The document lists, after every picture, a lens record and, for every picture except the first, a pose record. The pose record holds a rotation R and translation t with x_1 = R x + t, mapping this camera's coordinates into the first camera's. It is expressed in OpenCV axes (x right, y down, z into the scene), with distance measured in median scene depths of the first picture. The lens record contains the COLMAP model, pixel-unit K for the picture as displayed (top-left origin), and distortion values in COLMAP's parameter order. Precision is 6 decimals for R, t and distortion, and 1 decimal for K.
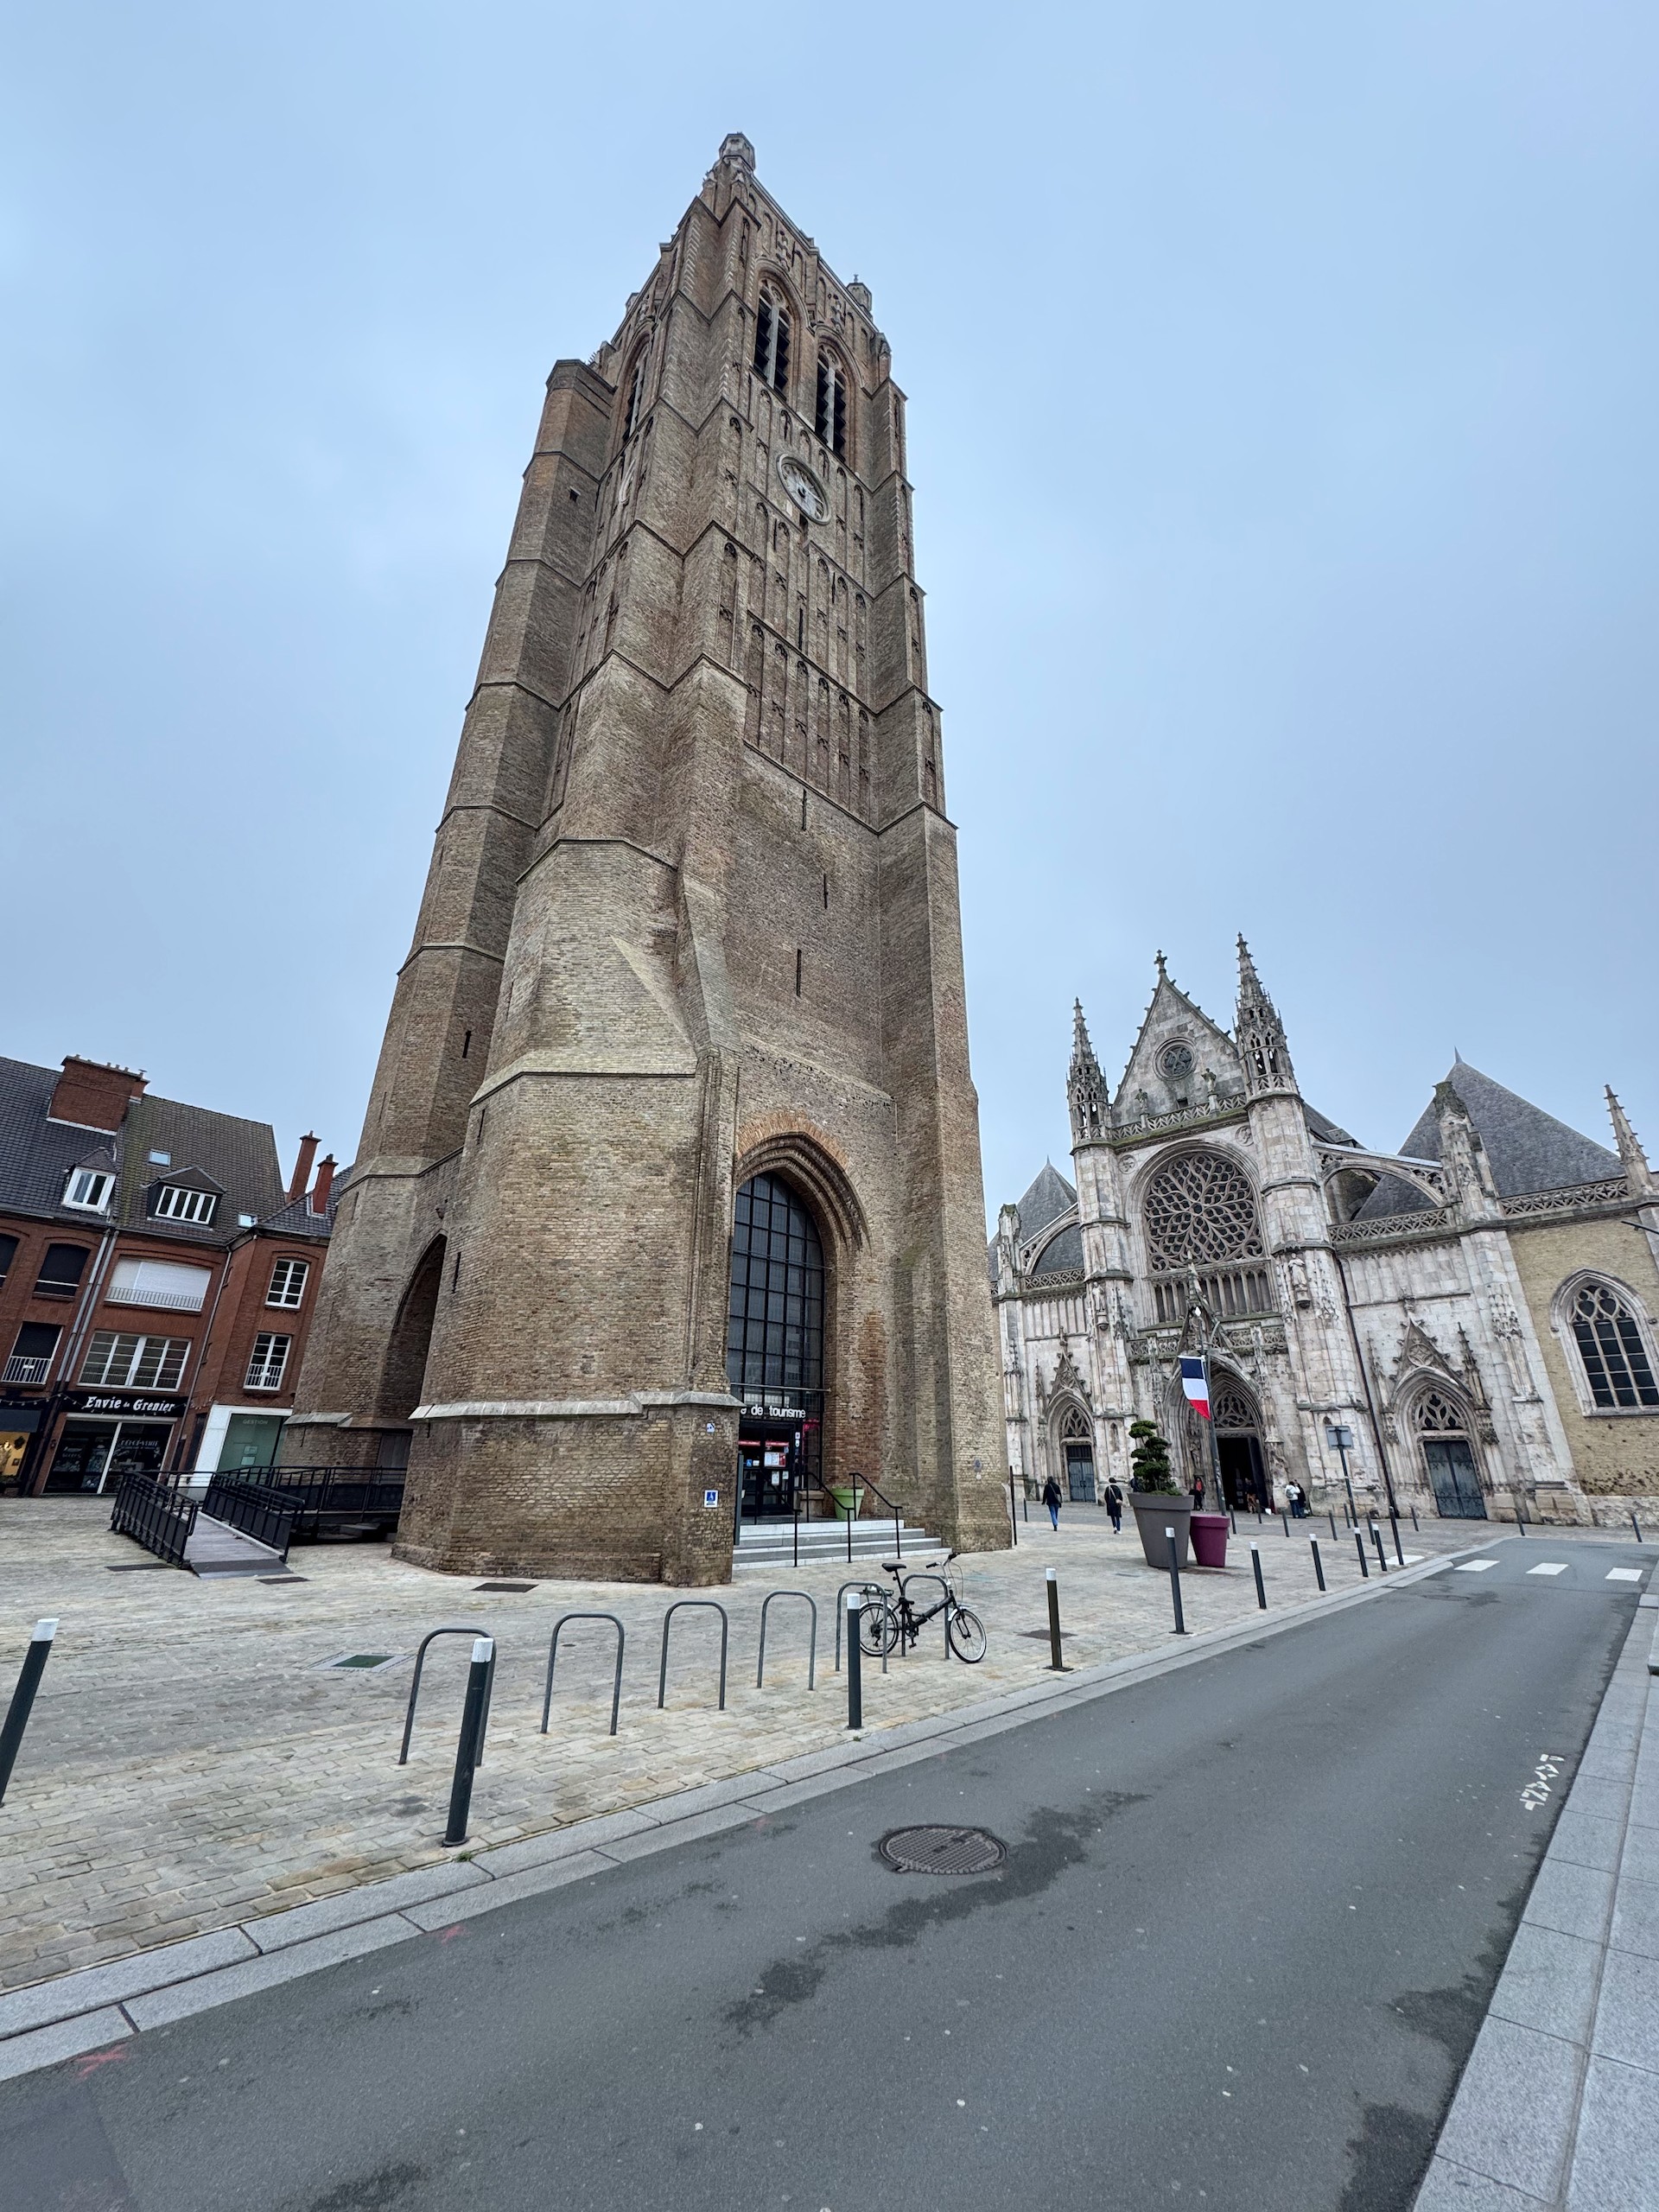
lens RADIAL K [[862.9, 0, 830.0], [0, 862.9, 1099.4], [0, 0, 1]] dist [-0.008398, -0.000637]
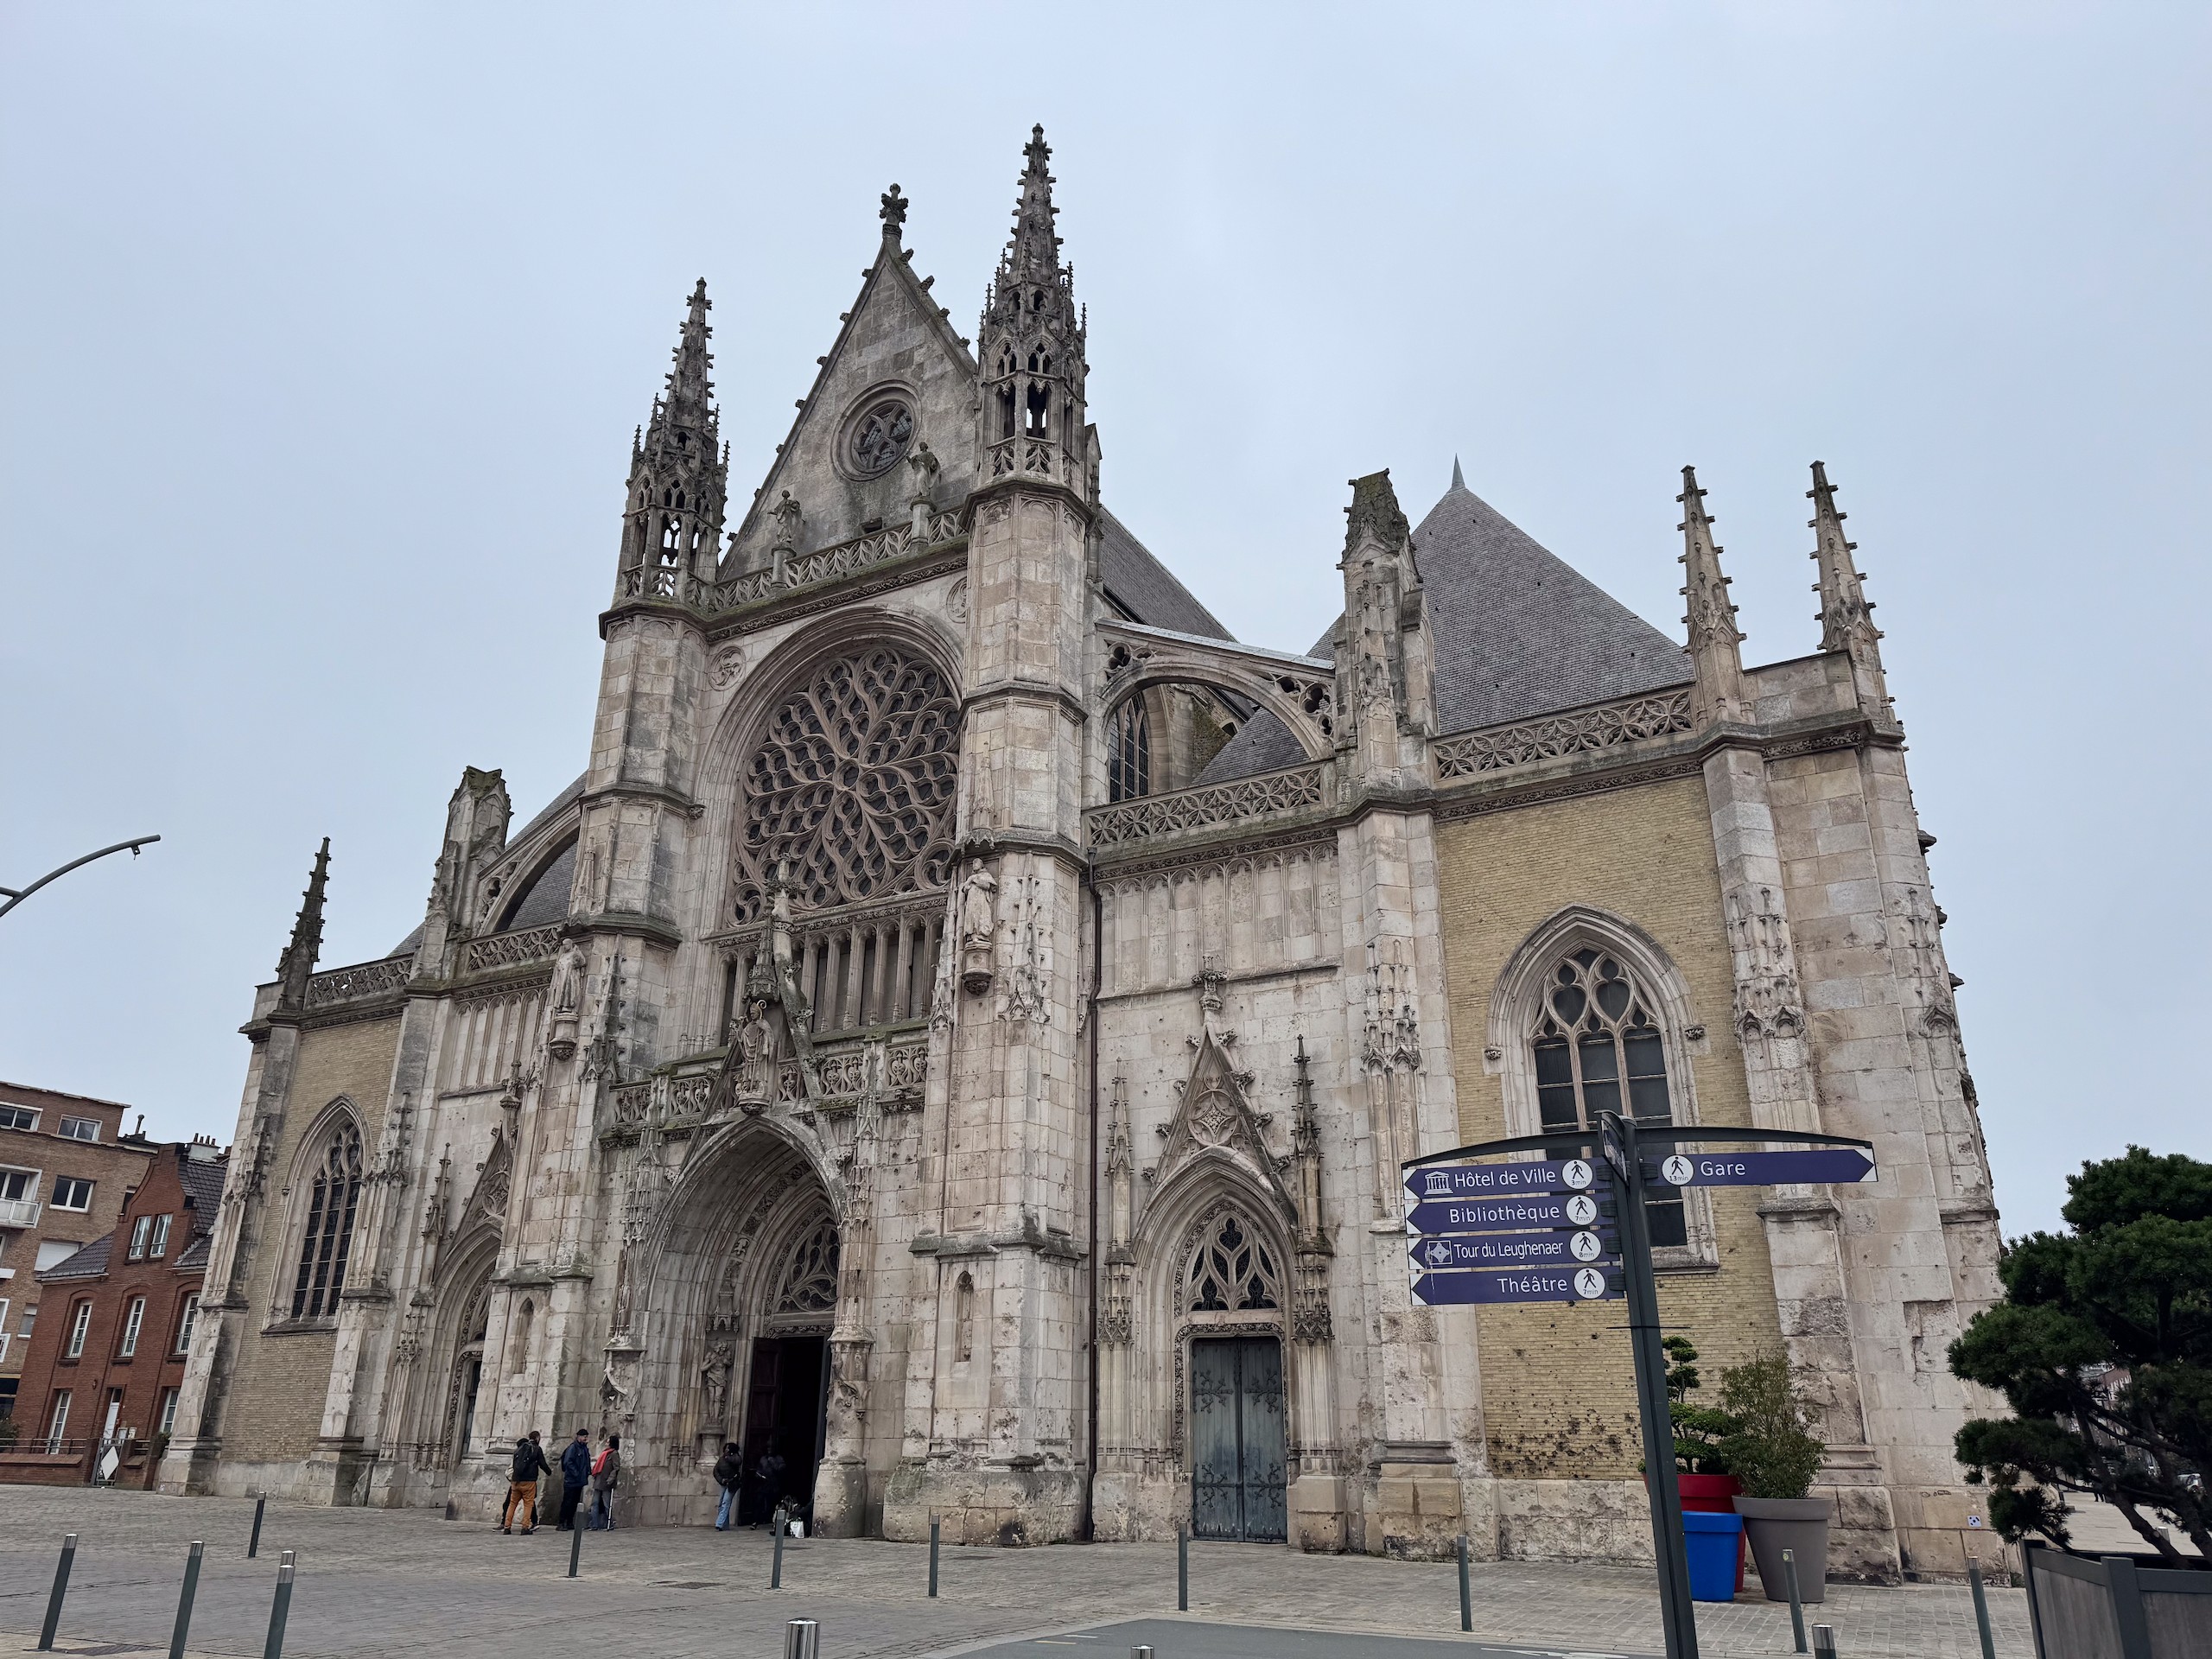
lens RADIAL K [[1537.0, 0, 1107.5], [0, 1537.0, 813.1], [0, 0, 1]] dist [0.074175, -0.094064]
pose [[0.958486, 0.099324, 0.267280, 0.383319], [-0.105147, 0.994428, 0.007527, 0.138461], [-0.265043, -0.035318, 0.963590, 0.296156]]
